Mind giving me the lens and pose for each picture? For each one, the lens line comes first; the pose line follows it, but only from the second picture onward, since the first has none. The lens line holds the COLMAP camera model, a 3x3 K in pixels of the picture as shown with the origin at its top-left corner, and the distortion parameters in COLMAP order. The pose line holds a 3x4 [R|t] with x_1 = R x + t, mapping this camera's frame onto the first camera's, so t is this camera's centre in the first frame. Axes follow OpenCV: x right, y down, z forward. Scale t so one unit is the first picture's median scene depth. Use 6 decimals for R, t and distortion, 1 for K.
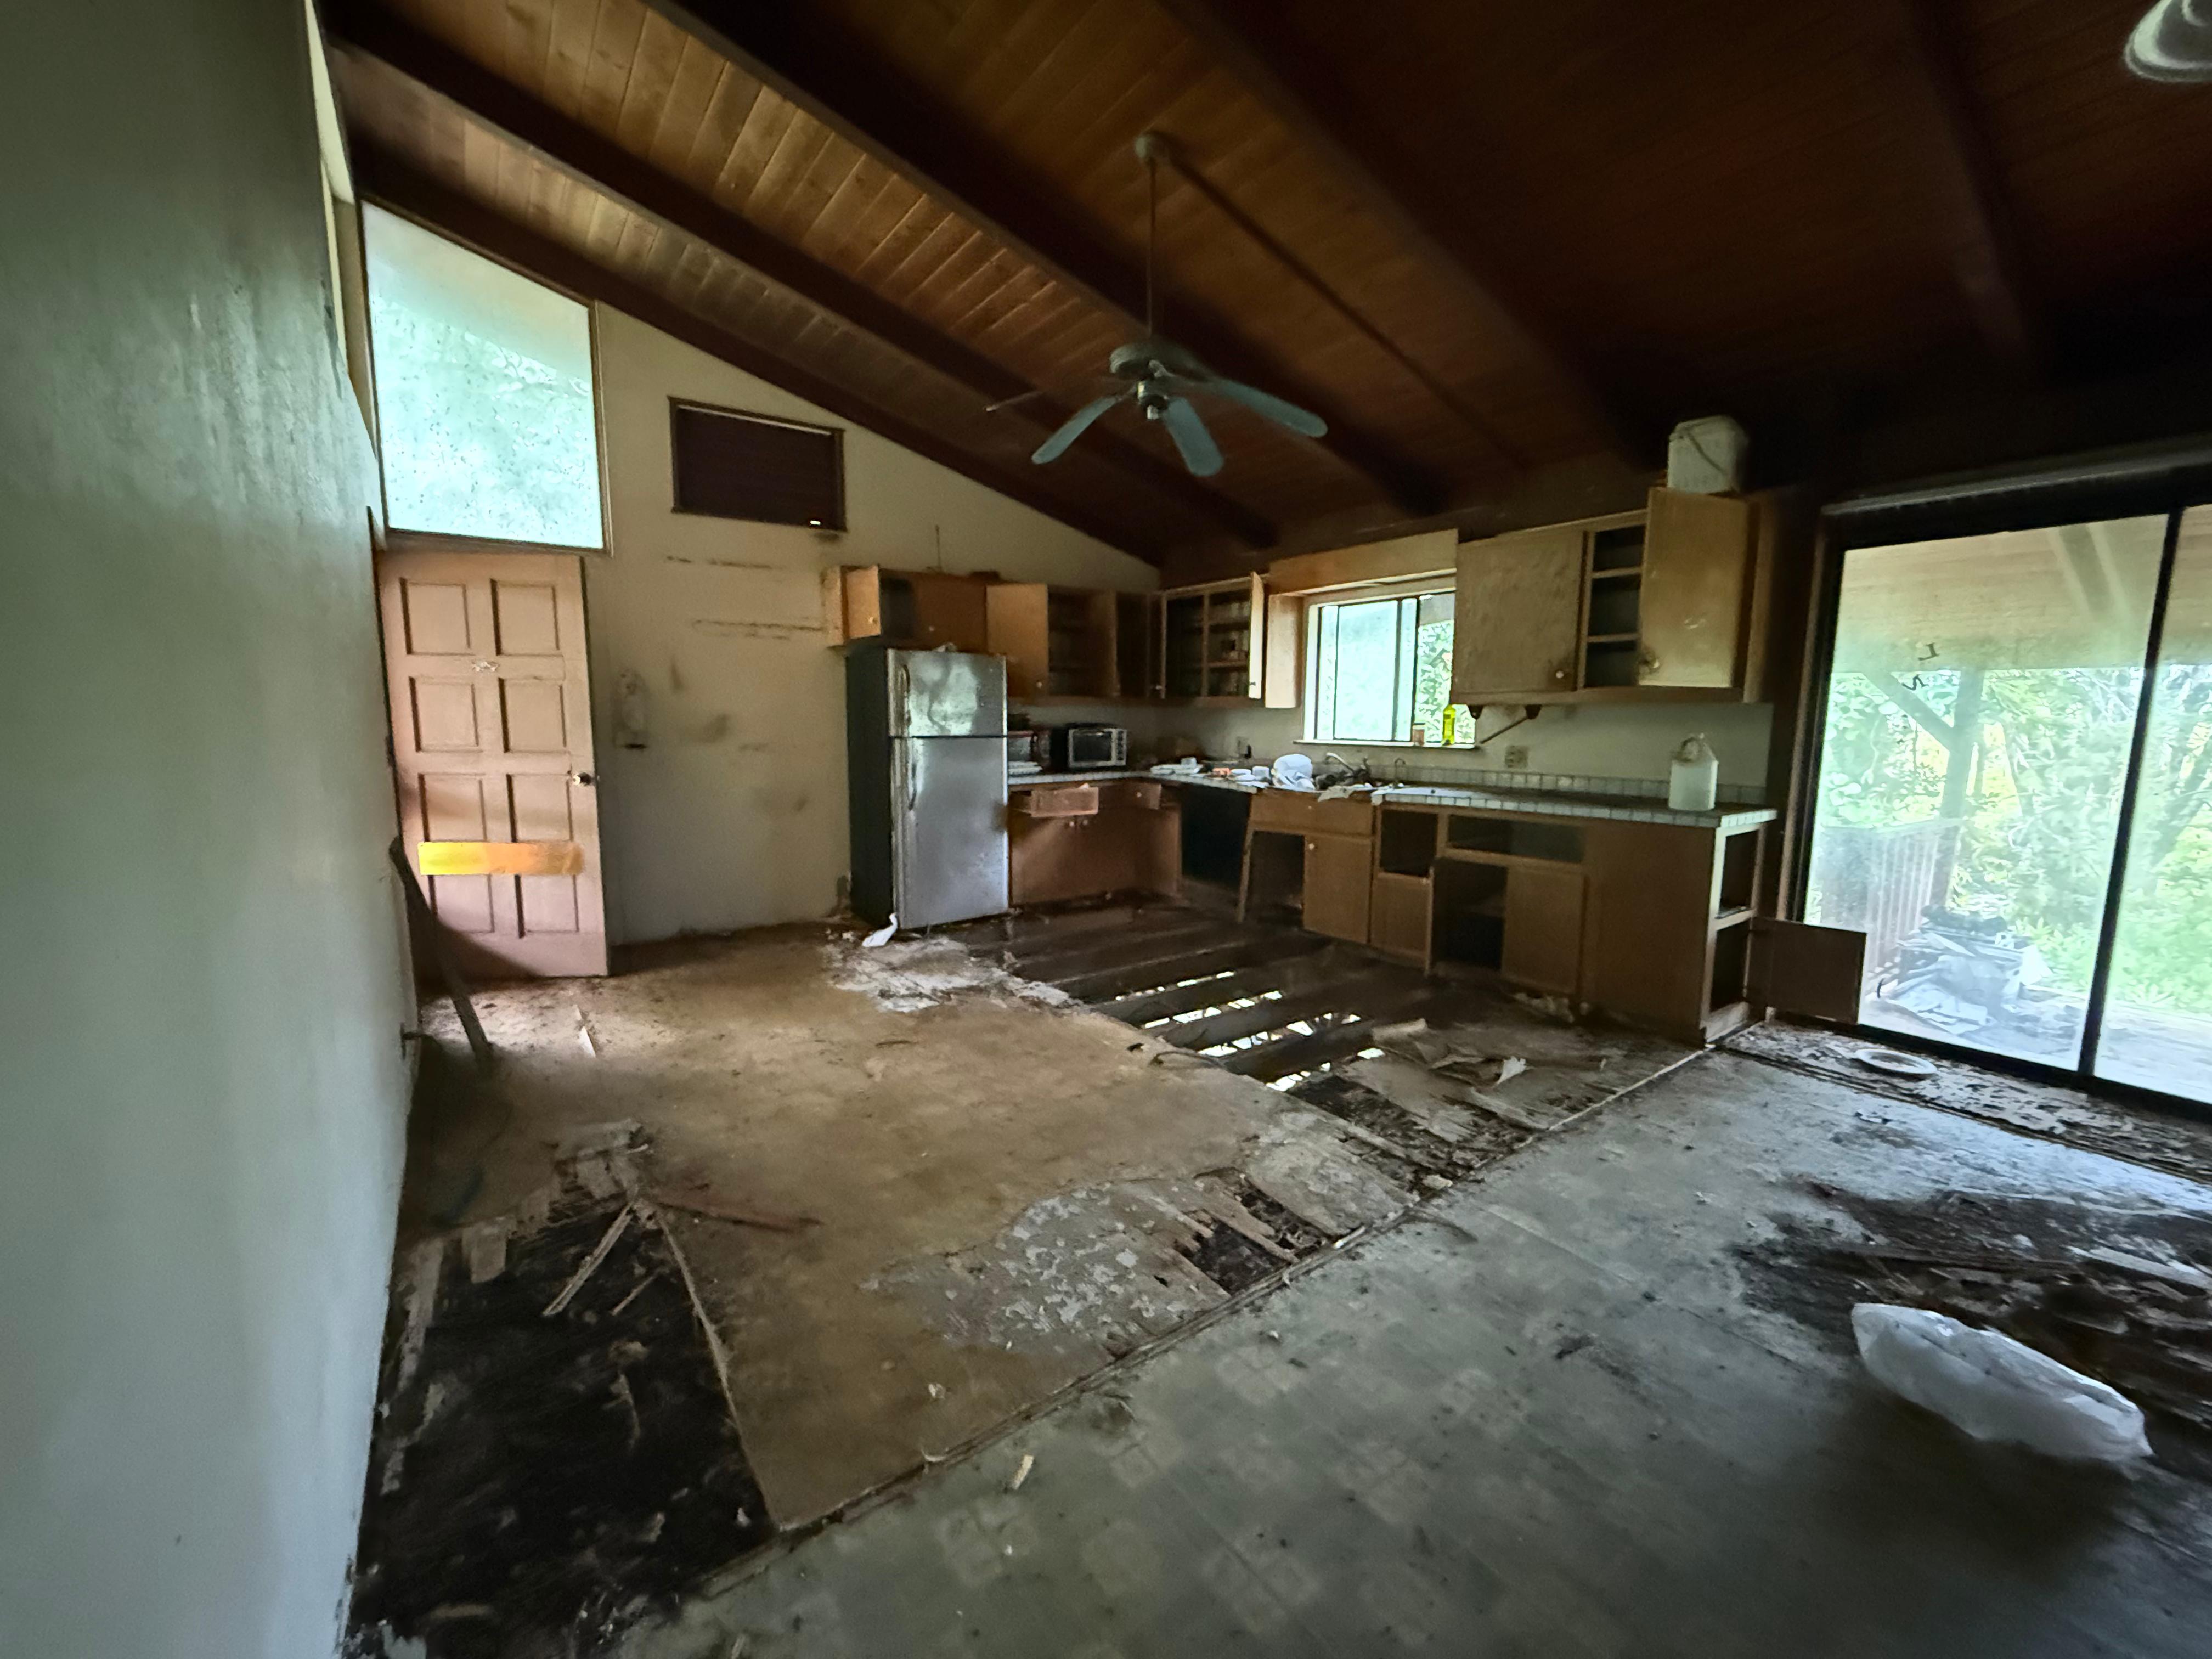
lens RADIAL K [[883.2, 0, 1103.5], [0, 883.2, 826.2], [0, 0, 1]] dist [0.000609, -0.000365]
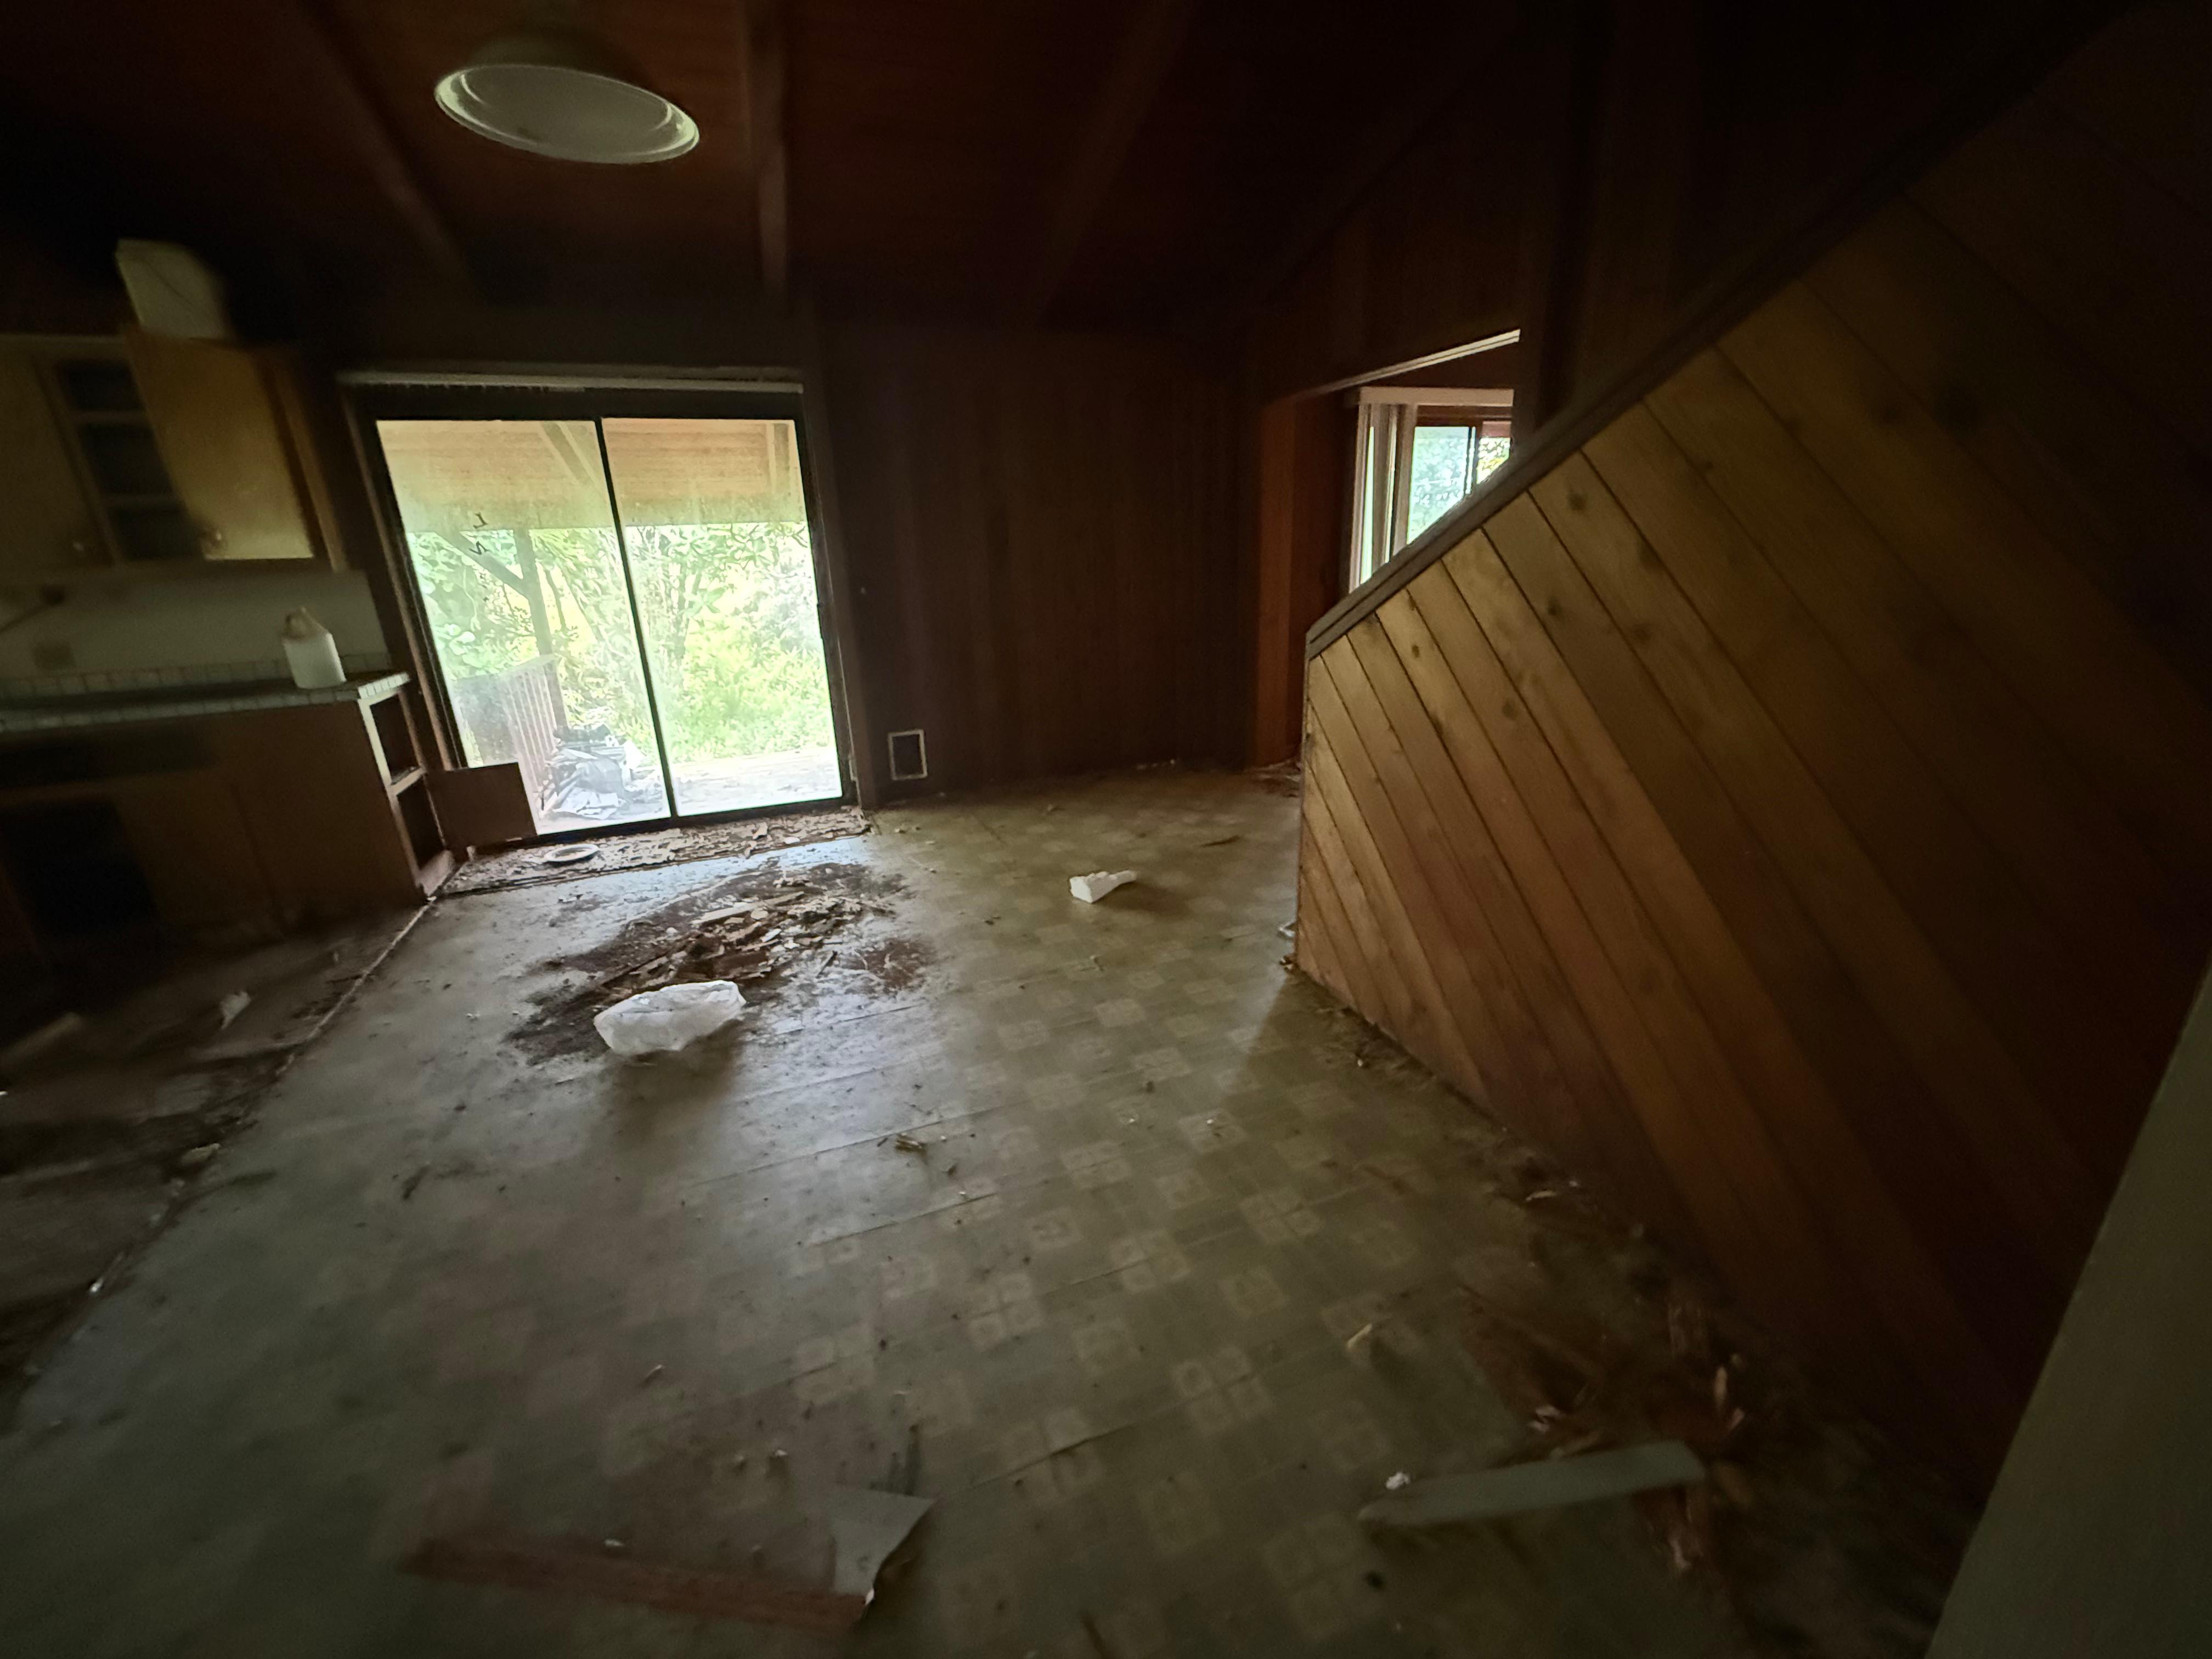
lens RADIAL K [[883.2, 0, 1098.2], [0, 883.2, 828.6], [0, 0, 1]] dist [0.000609, -0.000365]
pose [[0.251746, -0.319700, 0.913464, -0.080941], [0.163715, 0.944327, 0.285383, -0.009476], [-0.953846, 0.077703, 0.290070, -0.116480]]
